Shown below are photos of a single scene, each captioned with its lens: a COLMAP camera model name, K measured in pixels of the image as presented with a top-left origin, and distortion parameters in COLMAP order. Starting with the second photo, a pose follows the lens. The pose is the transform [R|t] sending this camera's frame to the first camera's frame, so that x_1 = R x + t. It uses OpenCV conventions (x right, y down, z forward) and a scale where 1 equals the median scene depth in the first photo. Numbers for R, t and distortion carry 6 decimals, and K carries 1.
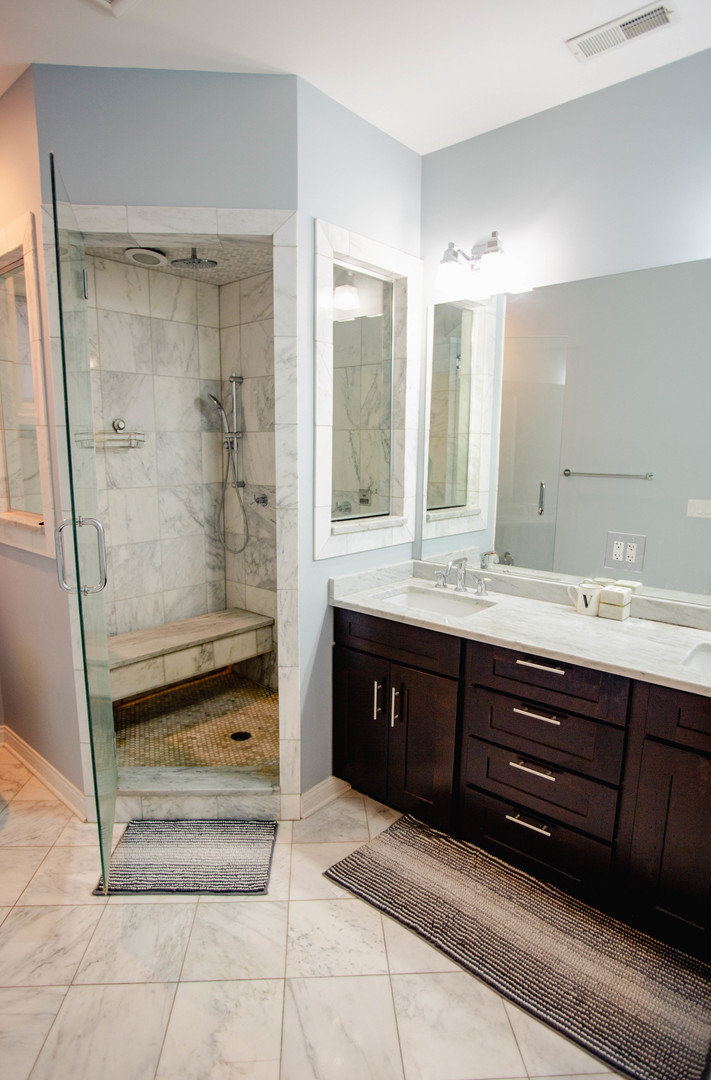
lens RADIAL K [[583.7, 0, 354.8], [0, 583.7, 554.2], [0, 0, 1]] dist [-0.025000, 0.000482]
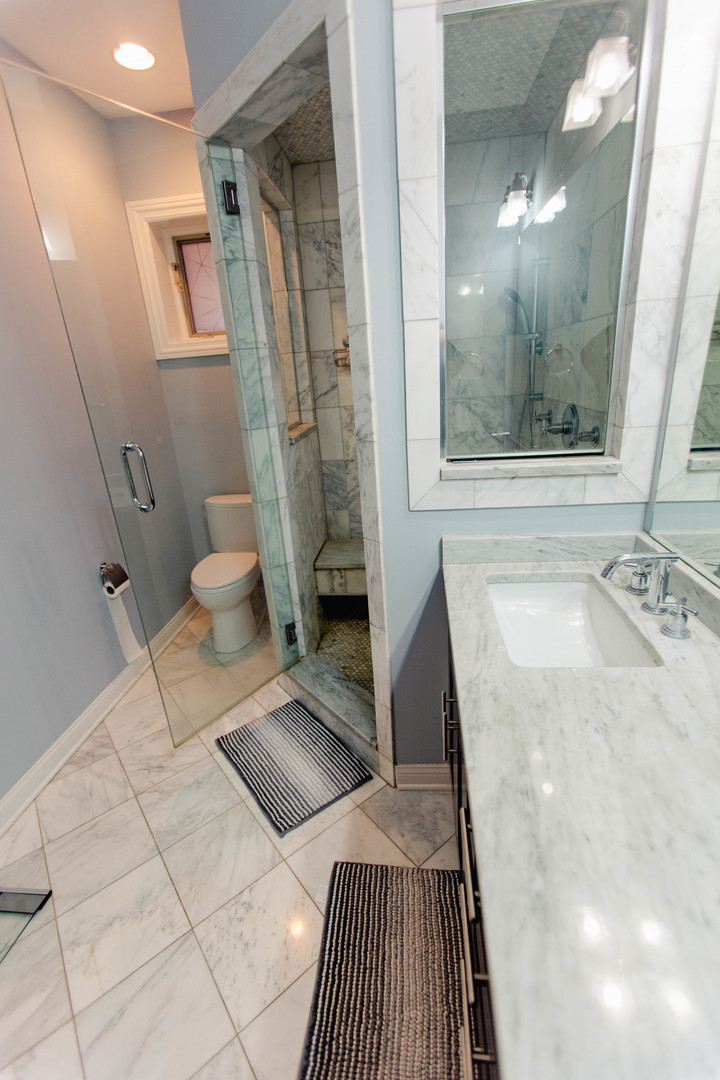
lens RADIAL K [[480.6, 0, 365.1], [0, 480.6, 541.5], [0, 0, 1]] dist [-0.005105, 0.009590]
pose [[0.587211, 0.232129, -0.775435, 0.379390], [-0.077061, 0.969678, 0.231921, -0.088420], [0.805758, -0.076431, 0.587293, 0.562341]]
